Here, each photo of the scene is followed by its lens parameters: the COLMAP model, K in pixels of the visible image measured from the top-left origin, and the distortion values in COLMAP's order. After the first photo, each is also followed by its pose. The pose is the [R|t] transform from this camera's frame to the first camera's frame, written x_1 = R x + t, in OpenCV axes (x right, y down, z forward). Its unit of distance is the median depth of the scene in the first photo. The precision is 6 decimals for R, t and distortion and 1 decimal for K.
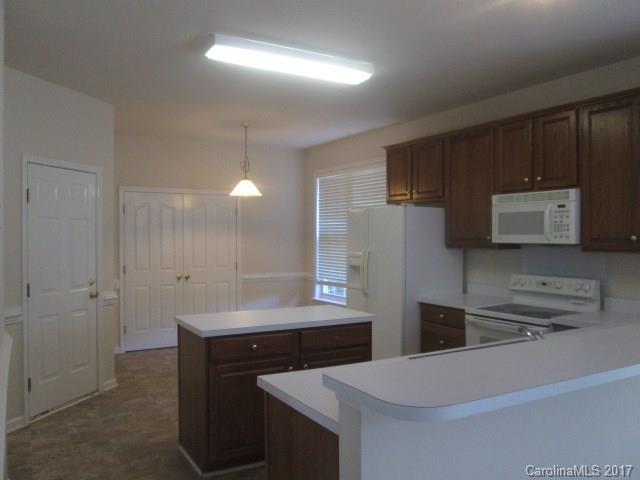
lens RADIAL K [[532.5, 0, 318.8], [0, 532.5, 237.7], [0, 0, 1]] dist [-0.045908, 0.005372]
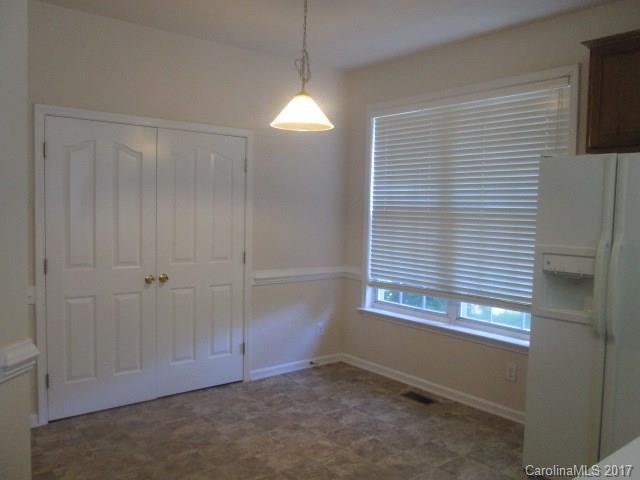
lens RADIAL K [[532.5, 0, 322.1], [0, 532.5, 239.3], [0, 0, 1]] dist [-0.045908, 0.005372]
pose [[0.986598, 0.013971, 0.162571, -0.200346], [-0.022131, 0.998578, 0.048492, 0.003114], [-0.161663, -0.051440, 0.985505, 0.489341]]
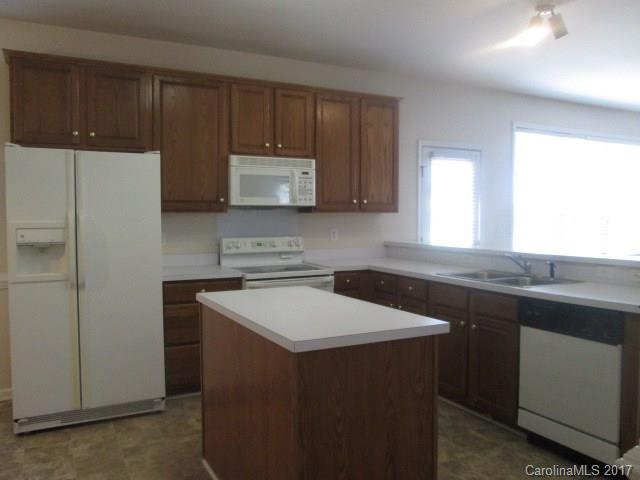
lens RADIAL K [[532.5, 0, 320.7], [0, 532.5, 239.9], [0, 0, 1]] dist [-0.045908, 0.005372]
pose [[0.050840, -0.044595, 0.997711, -0.444685], [0.006461, 0.998996, 0.044323, 0.021903], [-0.998686, 0.004193, 0.051077, 0.567252]]
